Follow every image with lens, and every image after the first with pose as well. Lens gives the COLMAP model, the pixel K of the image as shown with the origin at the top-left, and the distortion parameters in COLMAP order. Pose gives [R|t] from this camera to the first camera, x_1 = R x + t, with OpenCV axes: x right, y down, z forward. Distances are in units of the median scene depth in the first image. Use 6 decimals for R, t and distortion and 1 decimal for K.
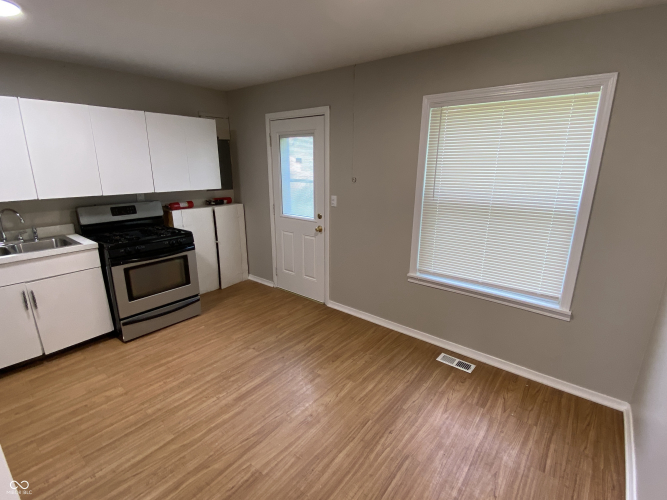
lens RADIAL K [[331.4, 0, 333.5], [0, 331.4, 250.0], [0, 0, 1]] dist [0.050350, -0.038768]
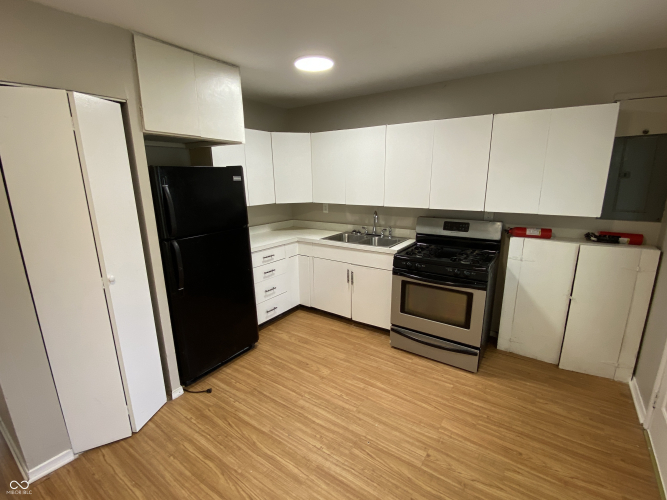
lens RADIAL K [[316.0, 0, 333.5], [0, 316.0, 250.0], [0, 0, 1]] dist [0.042224, -0.034140]
pose [[0.068983, 0.227443, -0.971345, 0.296139], [-0.246079, 0.947458, 0.204374, -0.189872], [0.966792, 0.224929, 0.121328, 0.711568]]
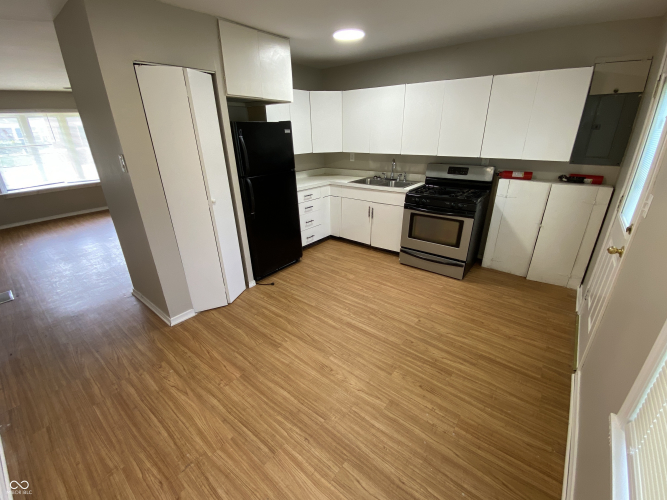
lens RADIAL K [[287.6, 0, 333.5], [0, 287.6, 250.0], [0, 0, 1]] dist [0.046162, -0.039409]
pose [[-0.003679, 0.382246, -0.924053, 0.538913], [-0.242434, 0.896151, 0.371670, -0.176000], [0.970161, 0.225389, 0.089373, 0.677838]]
